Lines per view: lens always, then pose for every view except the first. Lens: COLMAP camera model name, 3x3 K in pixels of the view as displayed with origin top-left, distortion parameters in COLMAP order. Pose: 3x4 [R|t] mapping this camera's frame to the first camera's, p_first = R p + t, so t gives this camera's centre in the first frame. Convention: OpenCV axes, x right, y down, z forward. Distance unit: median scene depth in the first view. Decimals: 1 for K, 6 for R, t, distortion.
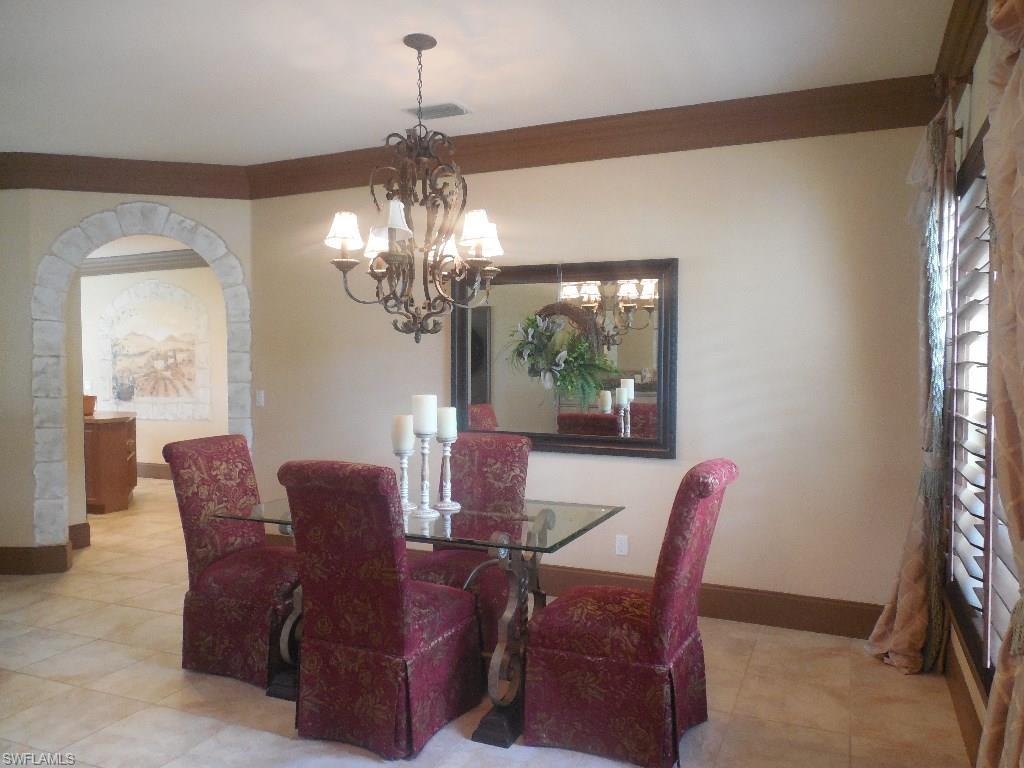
lens RADIAL K [[764.3, 0, 509.0], [0, 764.3, 377.9], [0, 0, 1]] dist [0.000727, -0.005229]
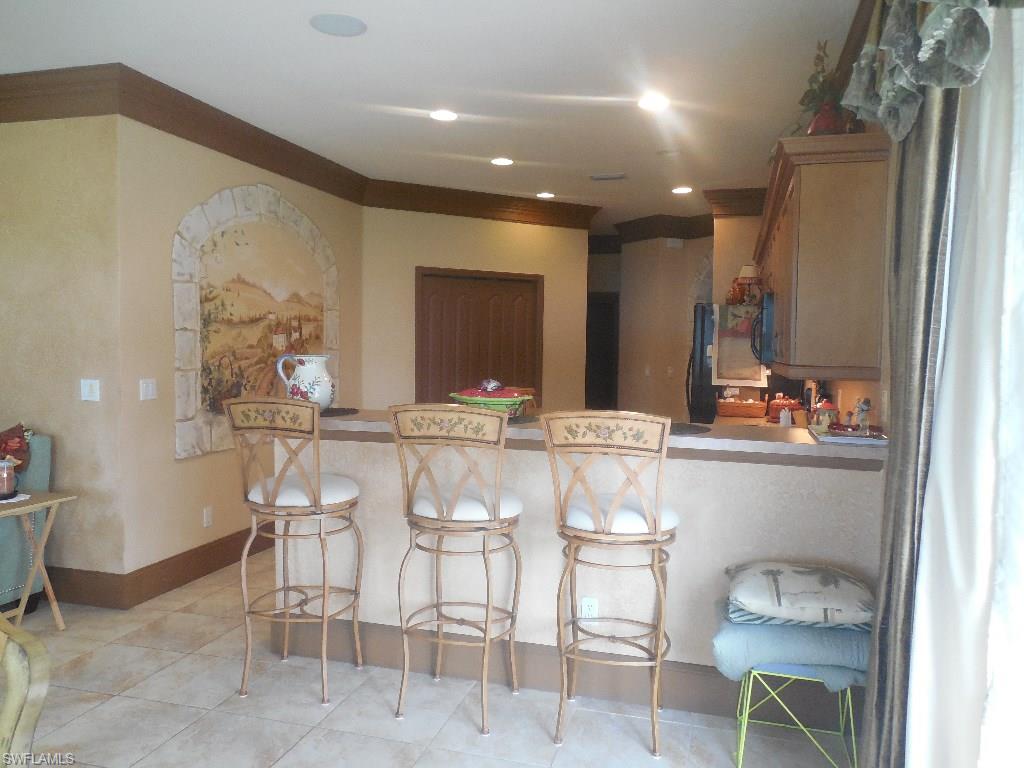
lens RADIAL K [[764.3, 0, 518.6], [0, 764.3, 392.9], [0, 0, 1]] dist [0.000727, -0.005229]
pose [[-0.148295, -0.056698, 0.987317, -3.029226], [0.010400, 0.998211, 0.058886, -0.032781], [-0.988889, 0.019001, -0.147440, 2.634483]]
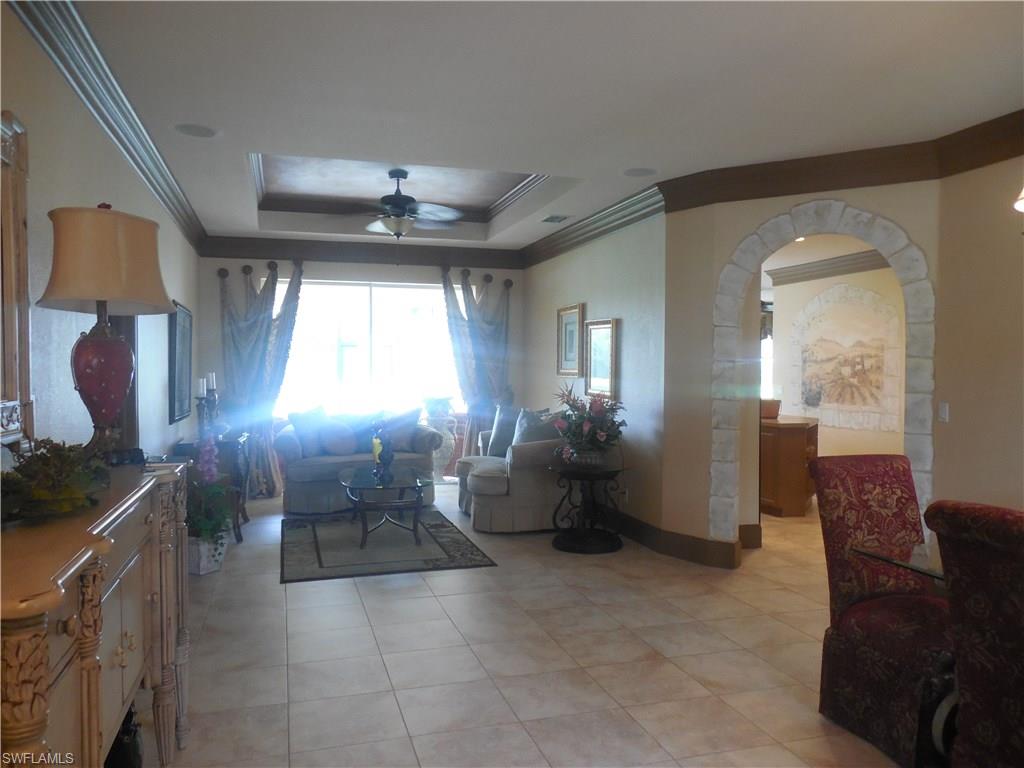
lens RADIAL K [[764.3, 0, 516.5], [0, 764.3, 380.6], [0, 0, 1]] dist [0.000727, -0.005229]
pose [[0.654548, 0.026198, -0.755567, 0.003702], [-0.030241, 0.999507, 0.008458, -0.002402], [0.755416, 0.017313, 0.655017, 0.141239]]
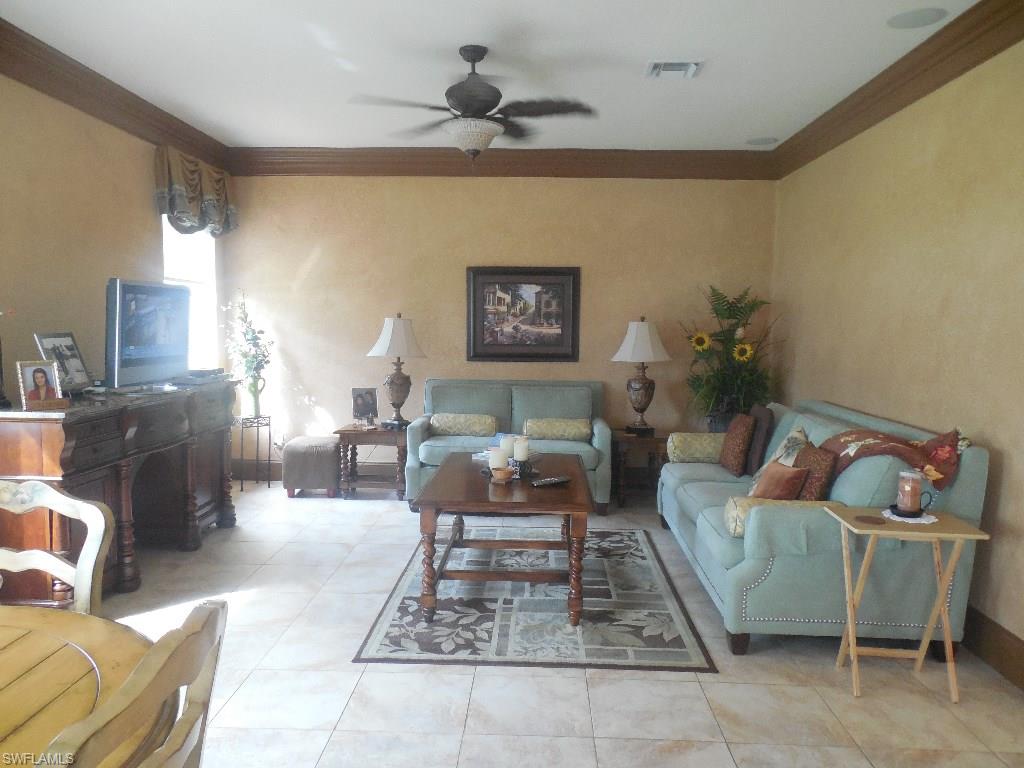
lens RADIAL K [[764.3, 0, 510.7], [0, 764.3, 381.6], [0, 0, 1]] dist [0.000727, -0.005229]
pose [[0.930459, -0.004441, 0.366368, -2.328415], [-0.017372, 0.998267, 0.056220, -0.025219], [-0.365983, -0.058675, 0.928770, 2.469108]]
